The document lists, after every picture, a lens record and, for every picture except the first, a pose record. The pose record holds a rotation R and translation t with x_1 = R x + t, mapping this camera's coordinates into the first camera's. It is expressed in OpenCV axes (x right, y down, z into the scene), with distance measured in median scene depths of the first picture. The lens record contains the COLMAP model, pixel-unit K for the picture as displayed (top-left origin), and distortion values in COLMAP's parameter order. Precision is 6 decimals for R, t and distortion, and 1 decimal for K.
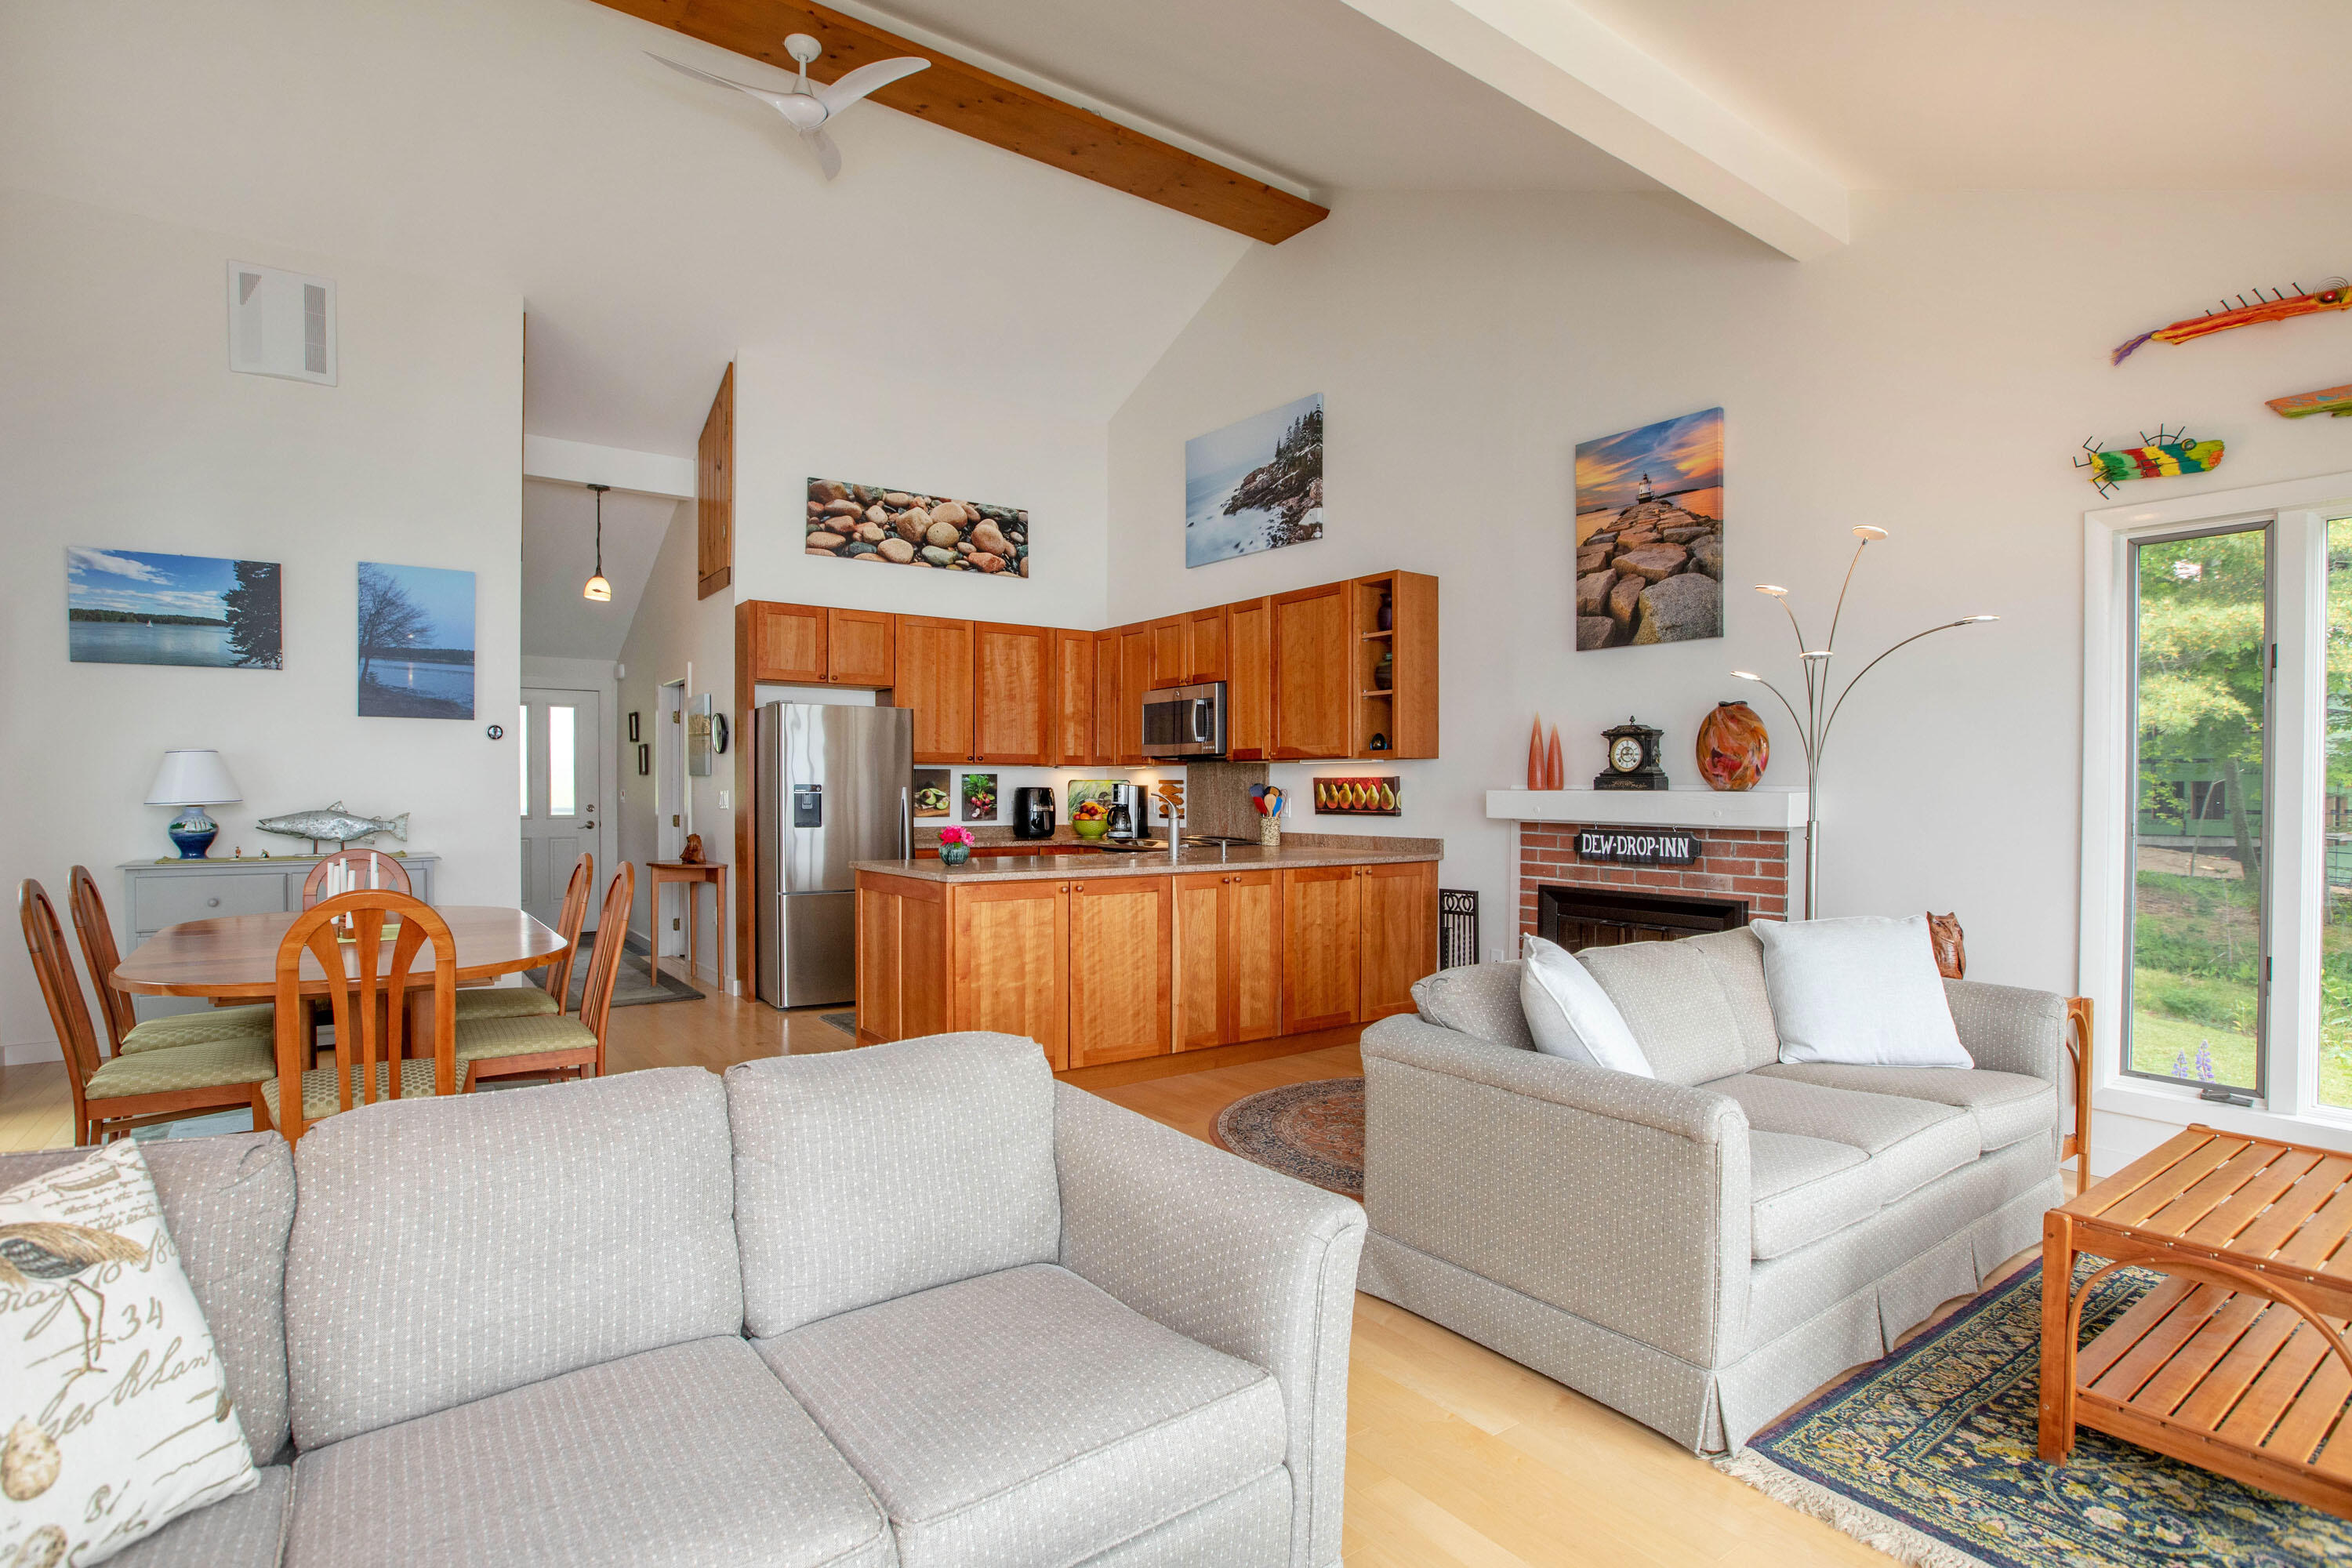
lens RADIAL K [[1174.8, 0, 1128.2], [0, 1174.8, 794.0], [0, 0, 1]] dist [-0.038022, 0.015457]
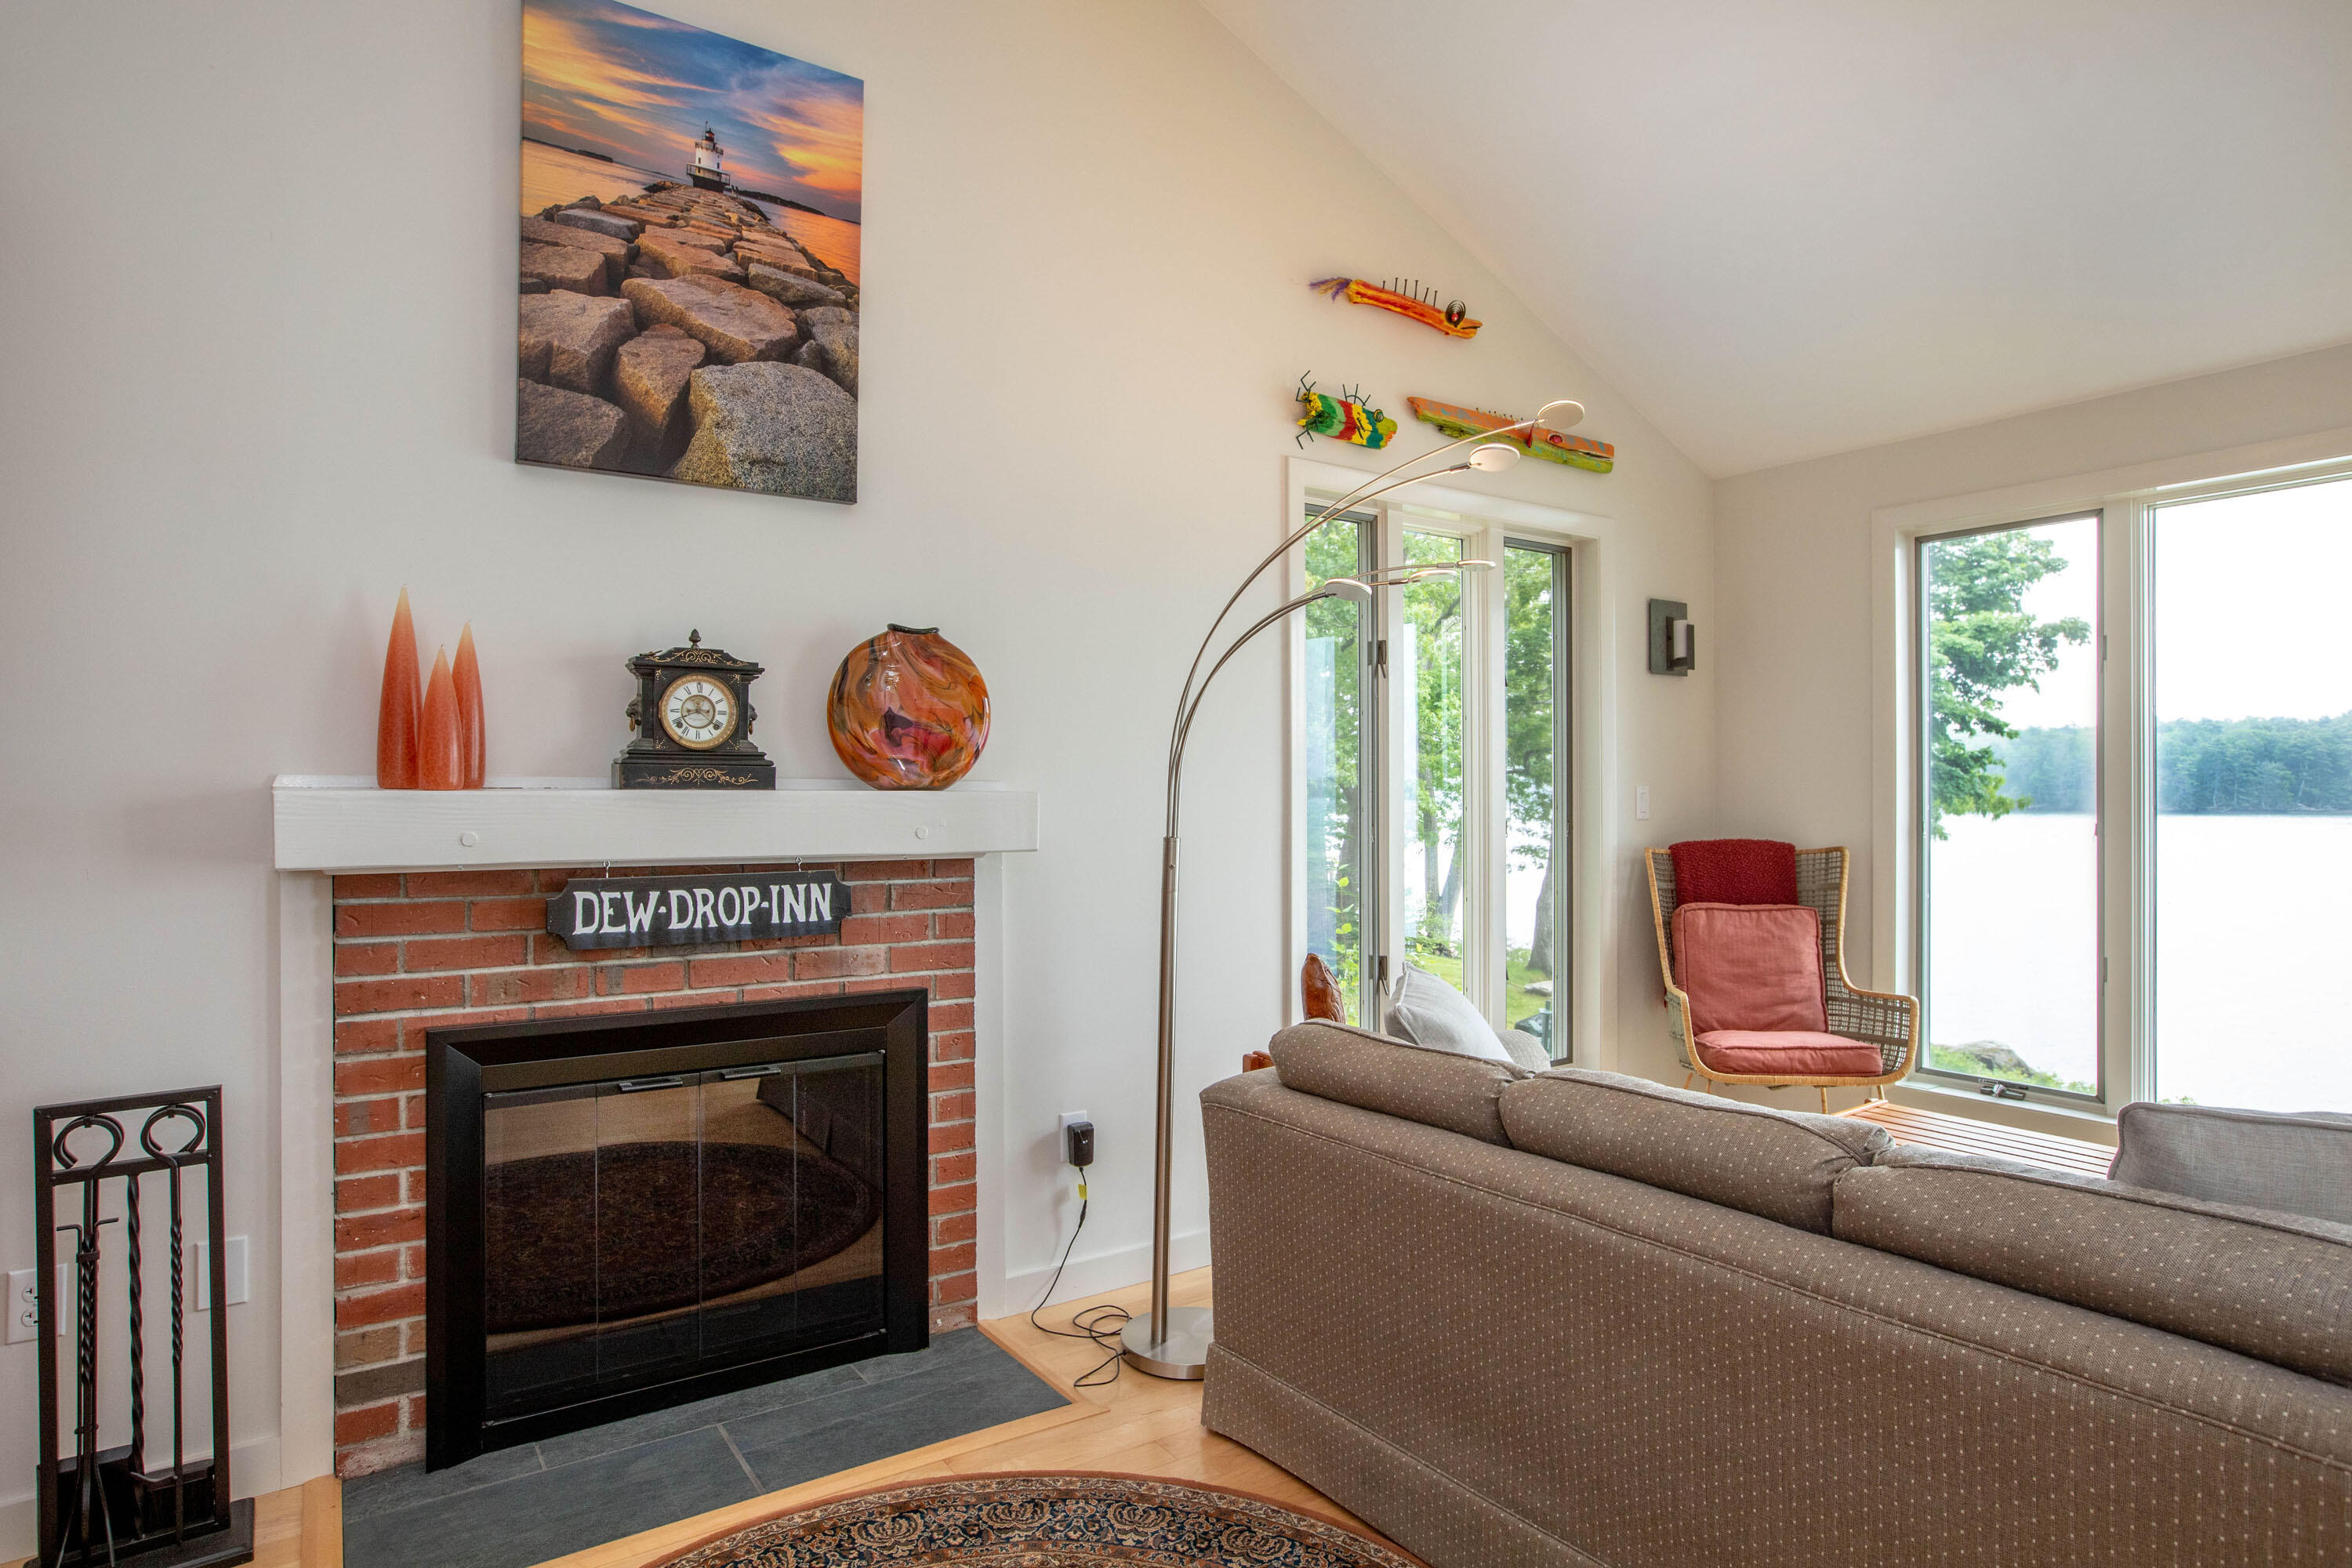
lens RADIAL K [[1287.8, 0, 1190.0], [0, 1287.8, 795.8], [0, 0, 1]] dist [-0.038417, 0.013763]
pose [[-0.000551, -0.006343, 0.999980, -0.070735], [0.004625, 0.999969, 0.006346, -0.002848], [-0.999989, 0.004629, -0.000522, 0.708561]]
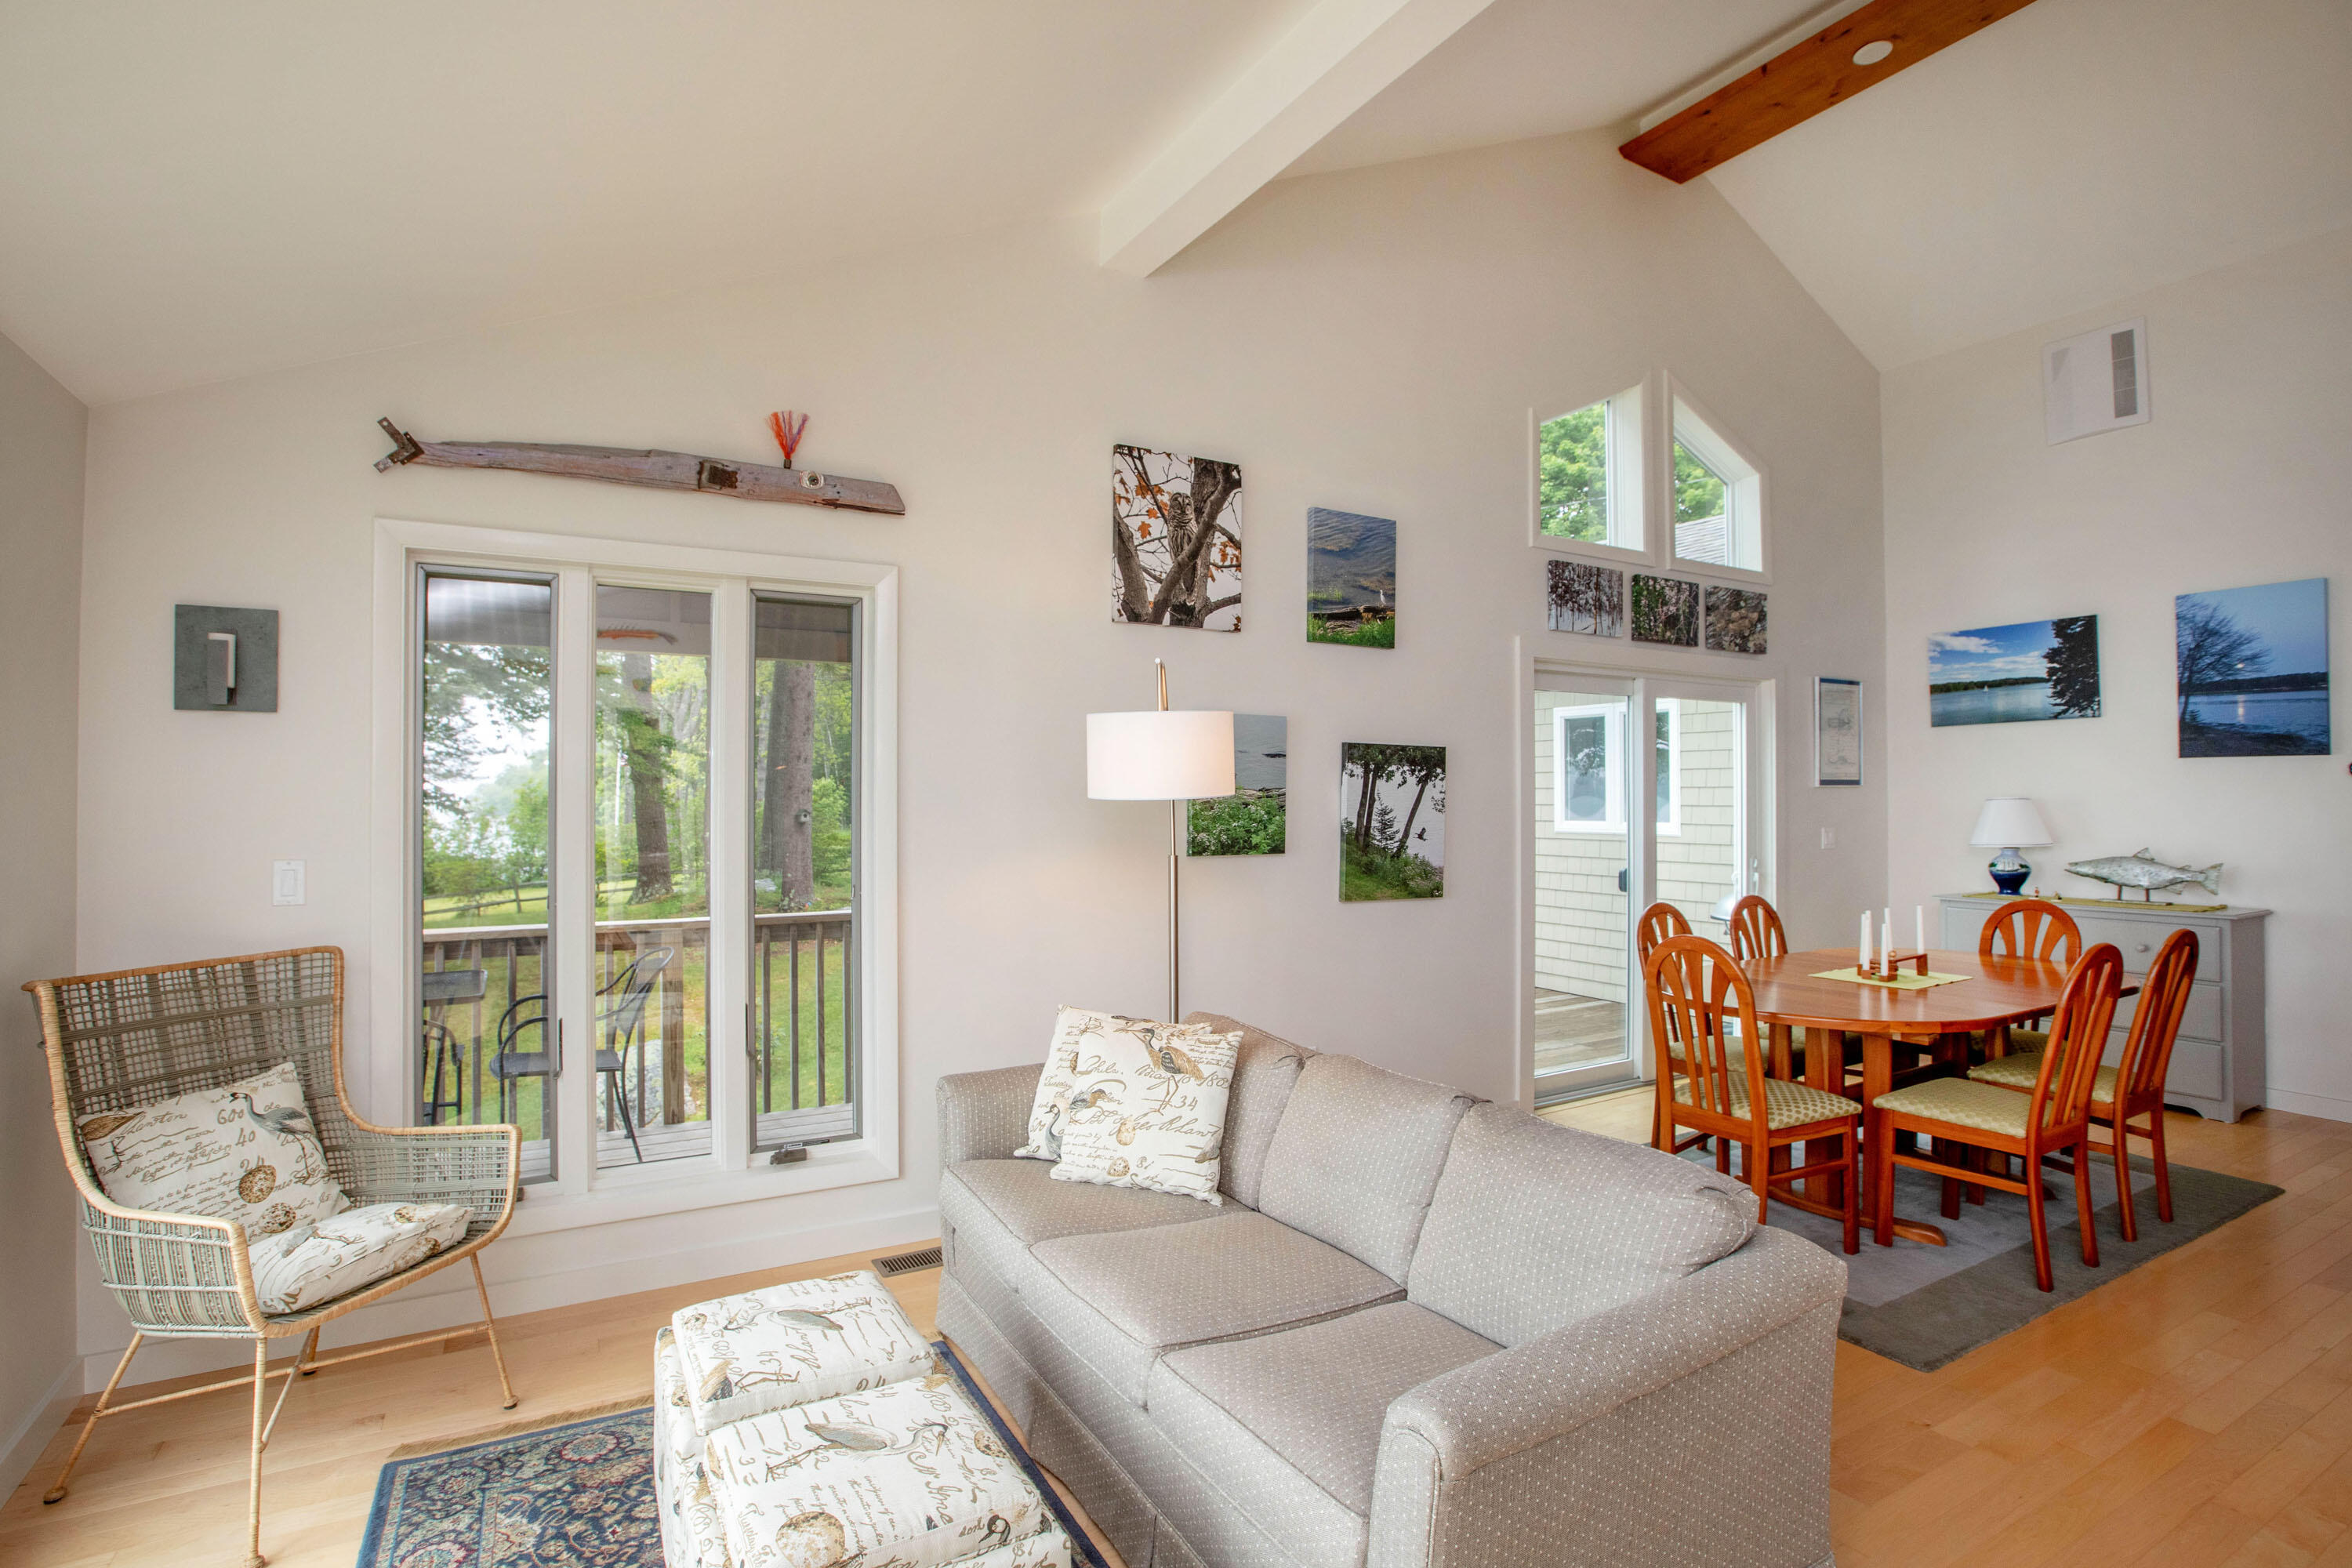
lens RADIAL K [[1109.0, 0, 1166.2], [0, 1109.0, 782.0], [0, 0, 1]] dist [-0.044413, 0.015957]
pose [[-0.086547, -0.018456, -0.996077, 0.298069], [-0.002189, 0.999829, -0.018335, -0.031070], [0.996245, 0.000594, -0.086572, 0.265352]]
